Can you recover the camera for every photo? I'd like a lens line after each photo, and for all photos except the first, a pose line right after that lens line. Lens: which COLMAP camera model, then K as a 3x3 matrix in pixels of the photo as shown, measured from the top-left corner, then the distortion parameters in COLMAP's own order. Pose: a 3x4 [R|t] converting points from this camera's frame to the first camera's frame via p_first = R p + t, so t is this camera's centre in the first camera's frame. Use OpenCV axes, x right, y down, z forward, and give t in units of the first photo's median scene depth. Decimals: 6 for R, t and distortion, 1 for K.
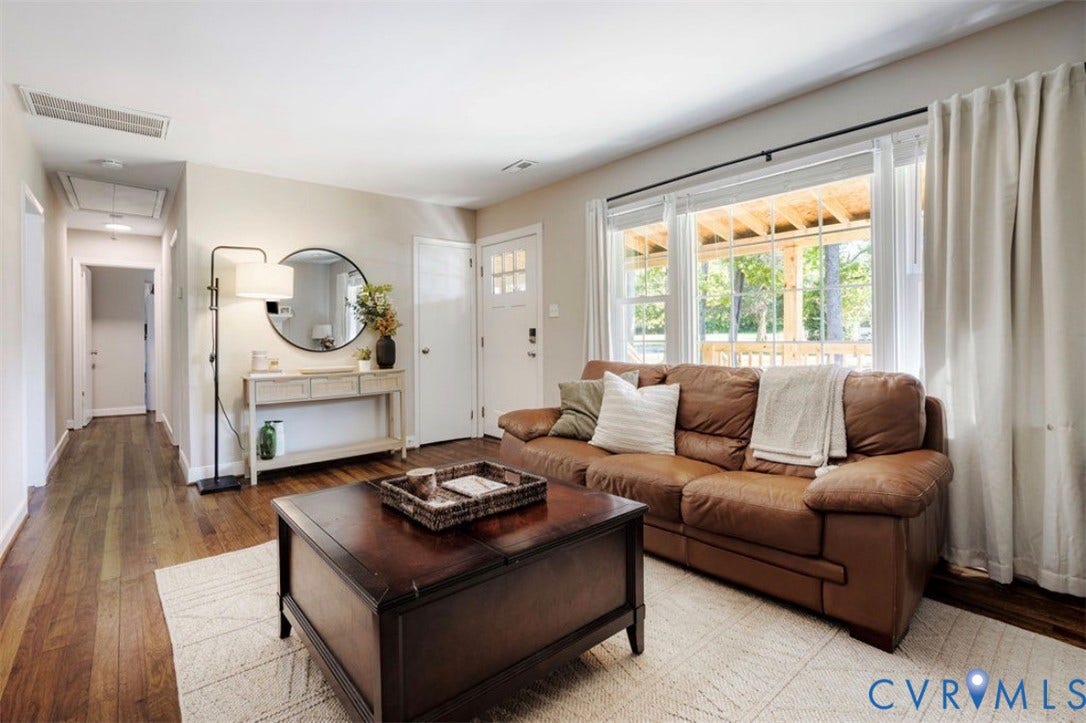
lens RADIAL K [[501.5, 0, 537.8], [0, 501.5, 338.6], [0, 0, 1]] dist [-0.001703, -0.000057]
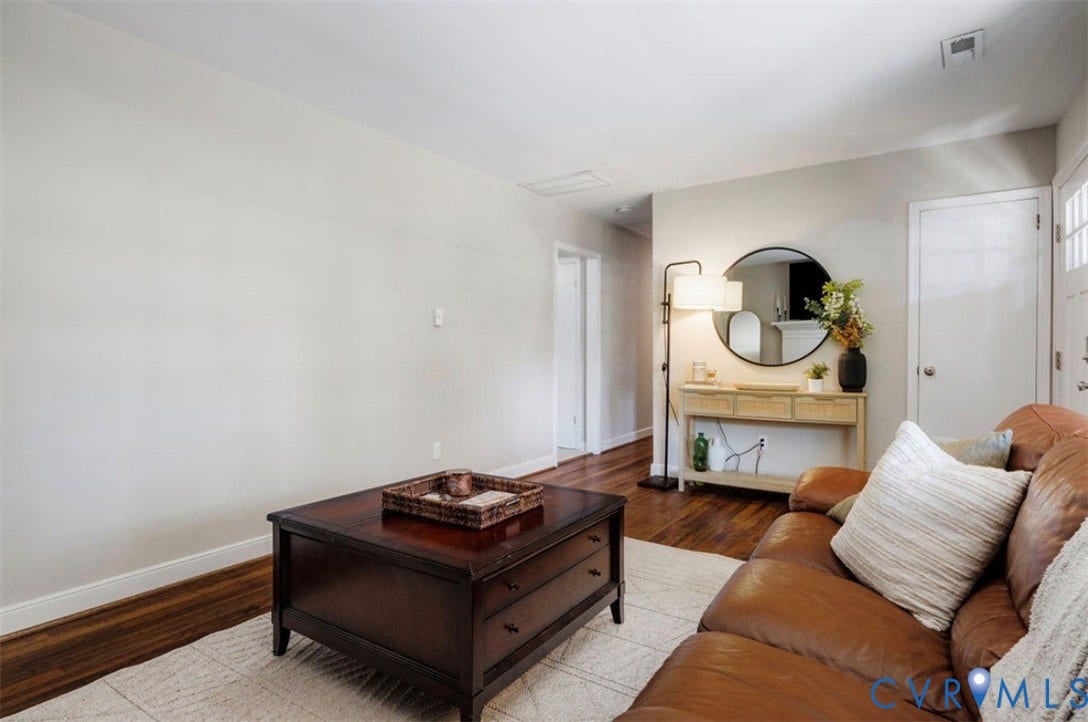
lens RADIAL K [[576.9, 0, 527.2], [0, 576.9, 357.3], [0, 0, 1]] dist [-0.000463, -0.000138]
pose [[0.268649, 0.024418, -0.962929, 0.436391], [-0.008489, 0.999700, 0.022982, -0.008459], [0.963201, 0.002000, 0.268776, 0.334093]]
